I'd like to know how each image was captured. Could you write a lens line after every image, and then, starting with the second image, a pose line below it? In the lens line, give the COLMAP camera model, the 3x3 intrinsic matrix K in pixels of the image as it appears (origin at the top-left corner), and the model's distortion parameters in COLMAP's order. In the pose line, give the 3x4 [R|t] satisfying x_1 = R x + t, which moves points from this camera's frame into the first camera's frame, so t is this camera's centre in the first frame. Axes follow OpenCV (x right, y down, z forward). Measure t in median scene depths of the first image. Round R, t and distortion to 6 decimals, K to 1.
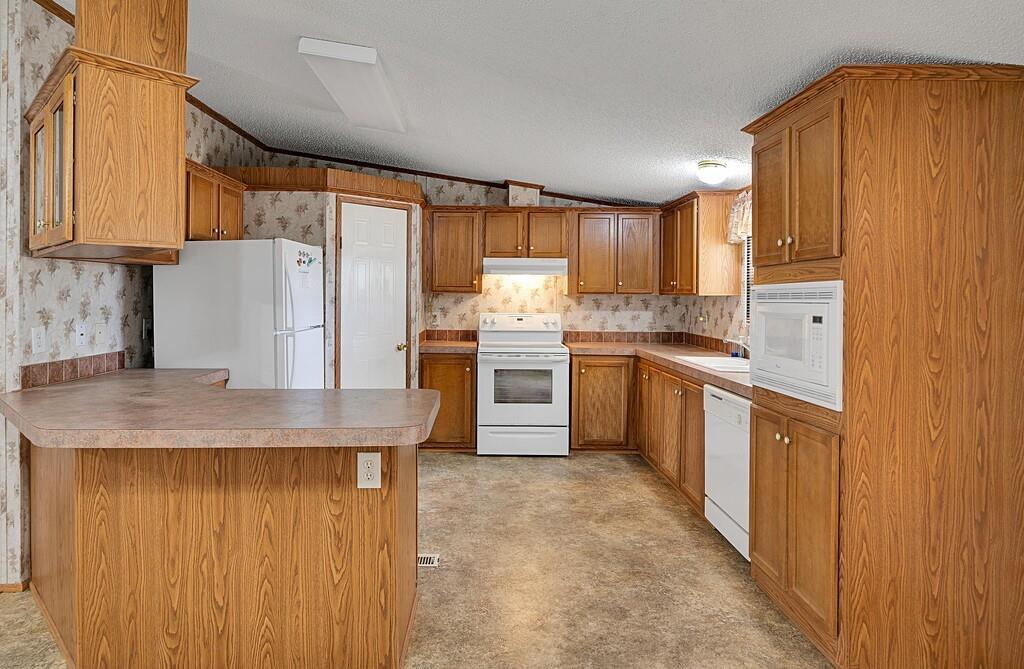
lens RADIAL K [[593.3, 0, 497.8], [0, 593.3, 296.2], [0, 0, 1]] dist [-0.001290, -0.000528]
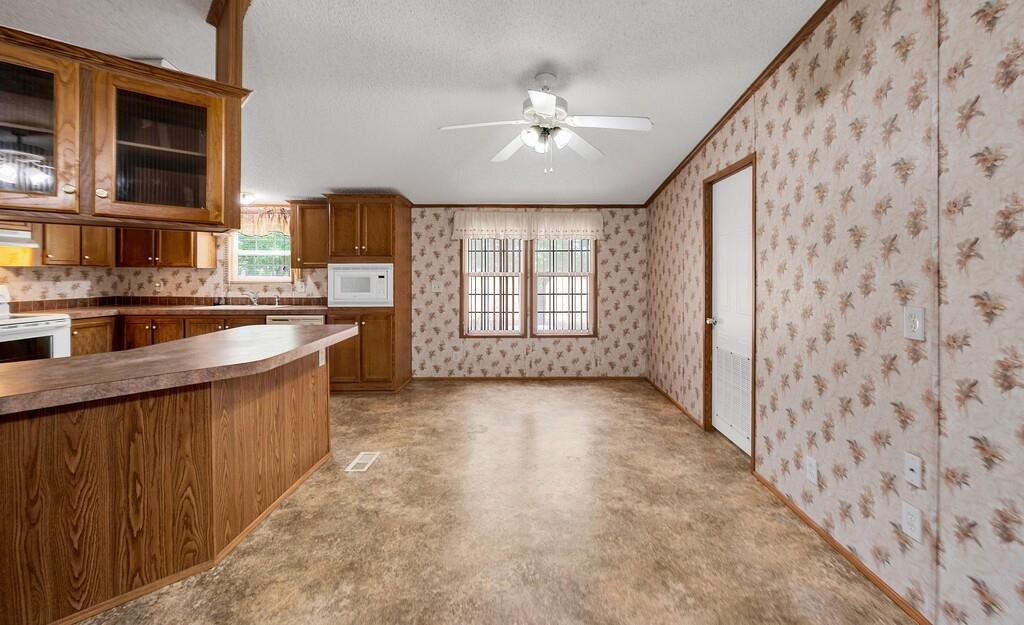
lens RADIAL K [[413.2, 0, 522.7], [0, 413.2, 273.3], [0, 0, 1]] dist [-0.003692, -0.000087]
pose [[0.015728, -0.010015, 0.999826, -0.629391], [-0.002234, 0.999947, 0.010051, 0.000648], [-0.999874, -0.002392, 0.015705, 0.124292]]
